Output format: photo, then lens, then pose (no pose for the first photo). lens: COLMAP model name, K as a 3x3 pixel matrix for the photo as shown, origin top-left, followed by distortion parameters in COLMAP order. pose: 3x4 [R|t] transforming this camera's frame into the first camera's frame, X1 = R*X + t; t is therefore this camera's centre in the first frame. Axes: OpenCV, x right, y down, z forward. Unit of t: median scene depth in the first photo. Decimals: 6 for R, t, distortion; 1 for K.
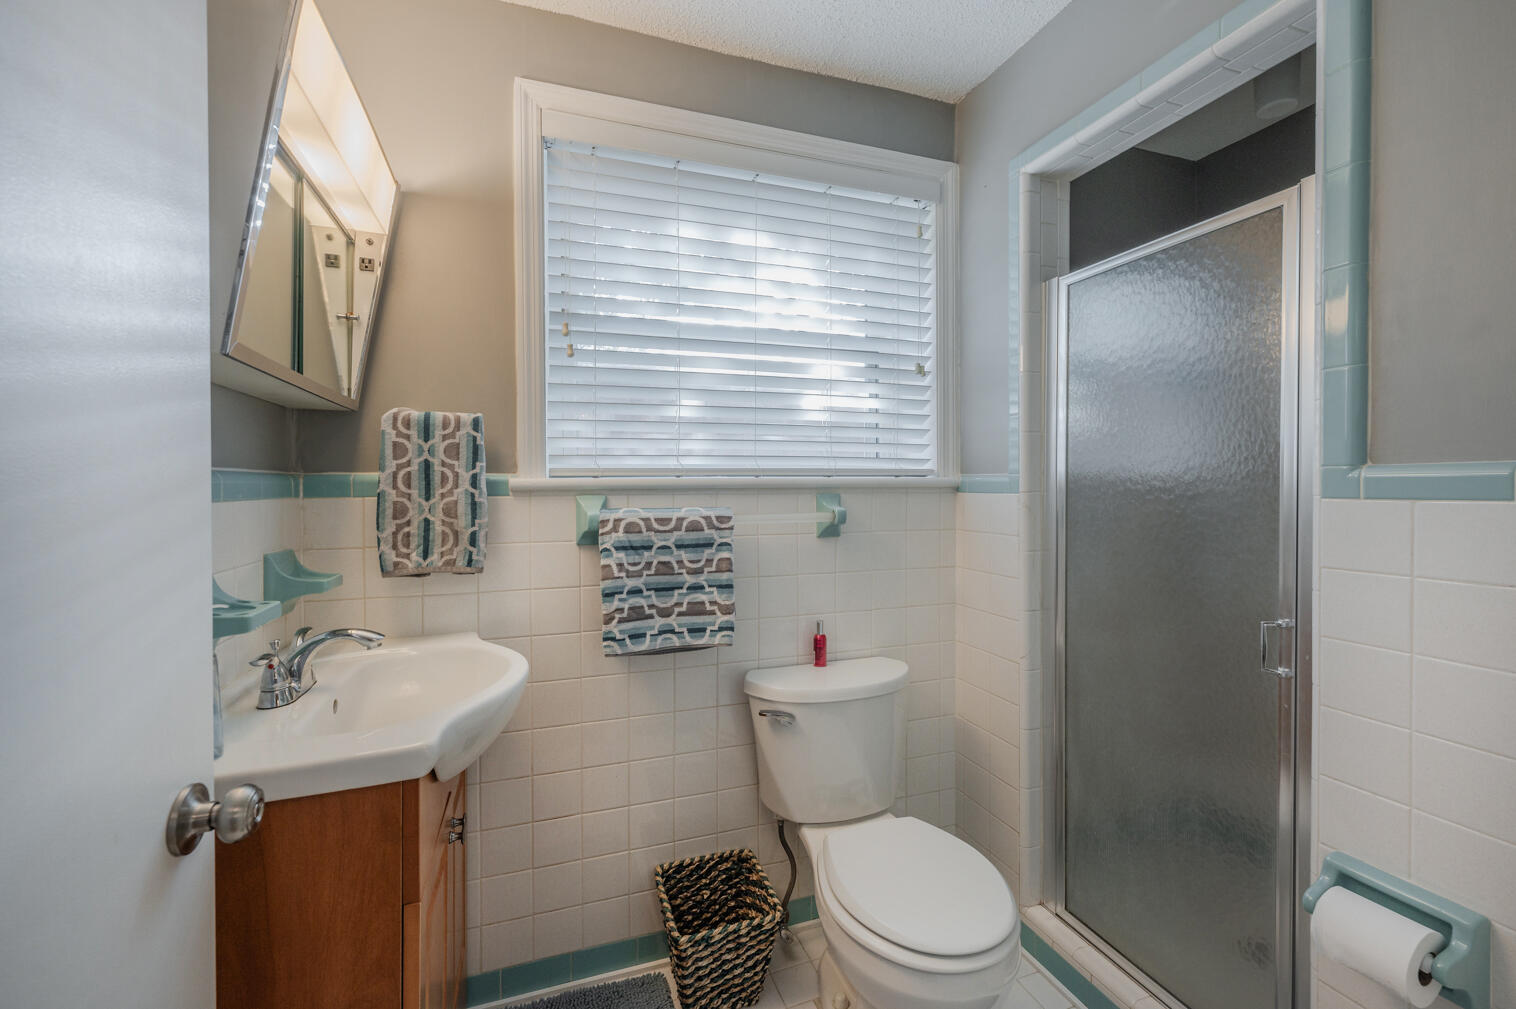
lens RADIAL K [[645.2, 0, 759.7], [0, 645.2, 494.8], [0, 0, 1]] dist [0.007028, -0.001109]
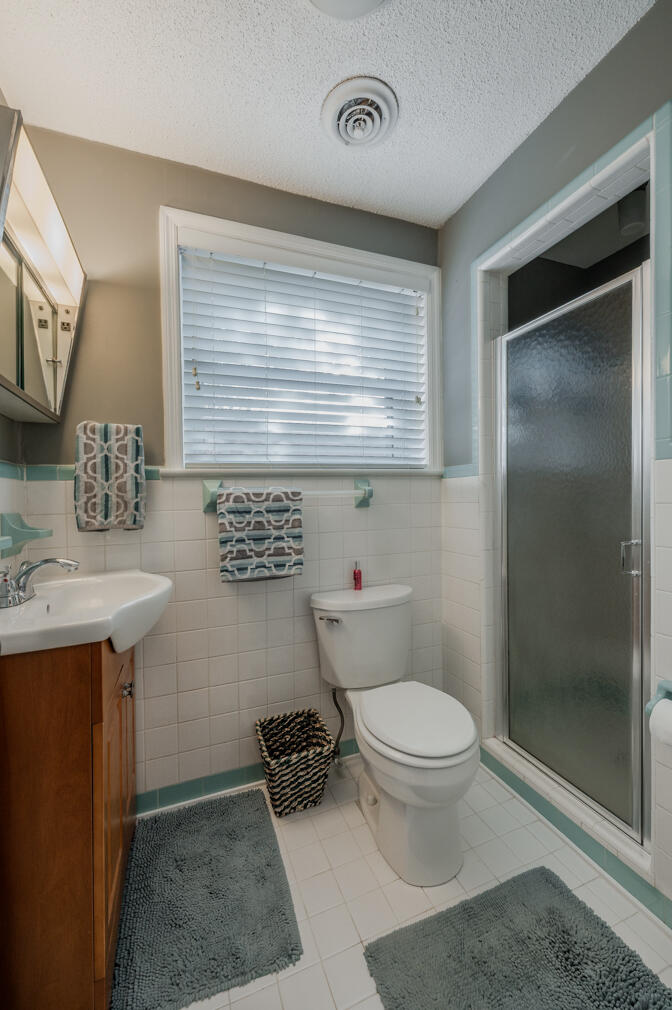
lens RADIAL K [[408.1, 0, 335.4], [0, 408.1, 504.8], [0, 0, 1]] dist [0.004133, 0.001383]
pose [[0.999547, -0.004030, 0.029810, 0.011624], [0.003768, 0.999954, 0.008843, 0.058654], [-0.029844, -0.008727, 0.999516, -0.010840]]
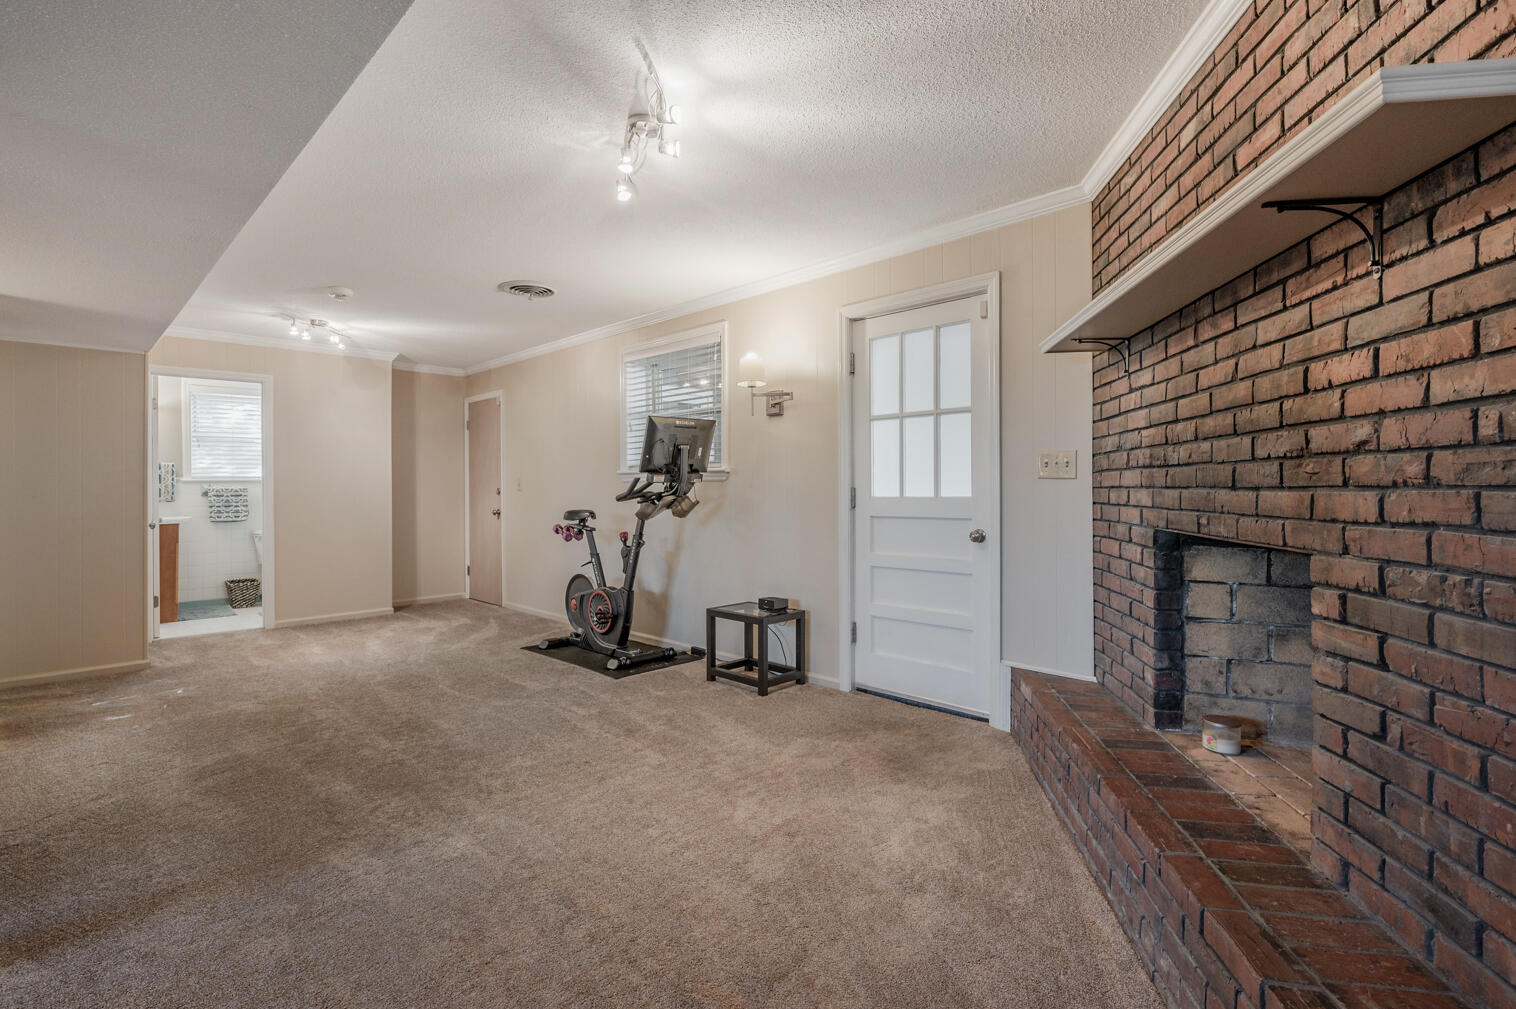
lens RADIAL K [[717.1, 0, 761.5], [0, 717.1, 489.6], [0, 0, 1]] dist [0.003090, -0.001158]
pose [[0.896971, 0.003202, 0.442078, 0.950817], [0.004480, 0.999857, -0.016332, 0.141040], [-0.442067, 0.016630, 0.896828, -4.968085]]
